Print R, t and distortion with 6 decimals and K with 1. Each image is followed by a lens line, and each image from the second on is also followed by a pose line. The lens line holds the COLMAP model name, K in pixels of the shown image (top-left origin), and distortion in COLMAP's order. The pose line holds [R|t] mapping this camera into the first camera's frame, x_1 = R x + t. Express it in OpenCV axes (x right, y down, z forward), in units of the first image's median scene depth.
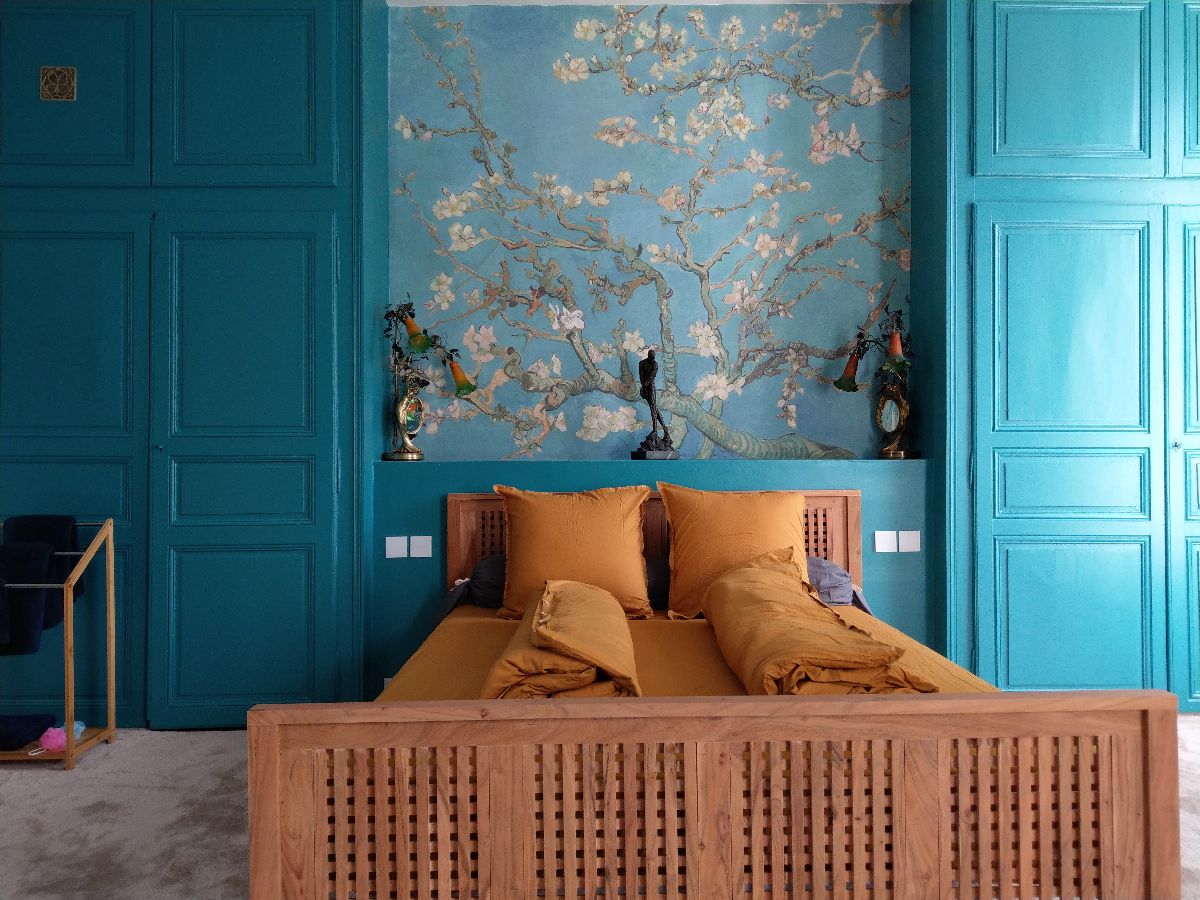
lens RADIAL K [[913.5, 0, 637.2], [0, 913.5, 460.3], [0, 0, 1]] dist [0.010334, -0.005881]
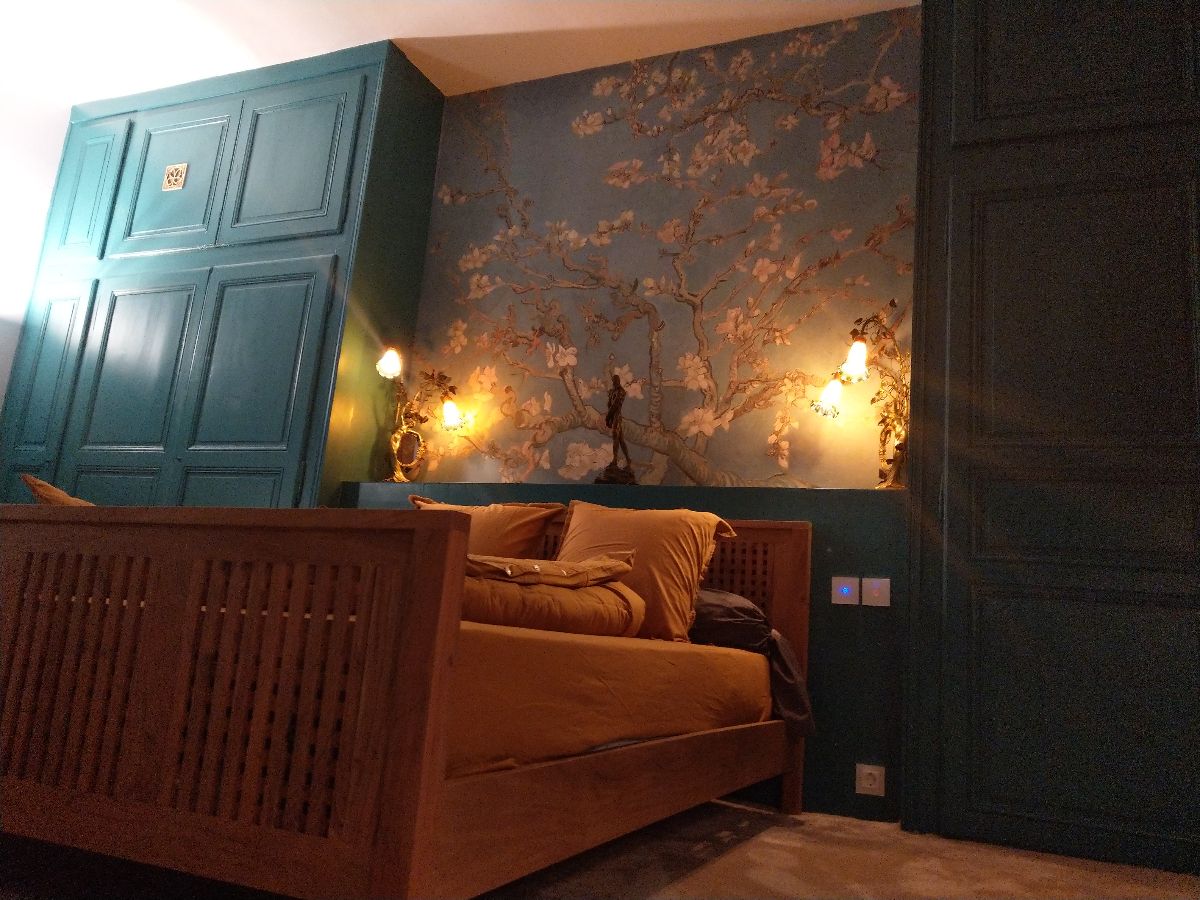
lens RADIAL K [[913.5, 0, 600.5], [0, 913.5, 451.7], [0, 0, 1]] dist [0.010334, -0.005881]
pose [[0.911875, 0.001085, -0.410467, 0.364421], [-0.085615, 0.978505, -0.187611, 0.125795], [0.401441, 0.206220, 0.892367, 0.162740]]
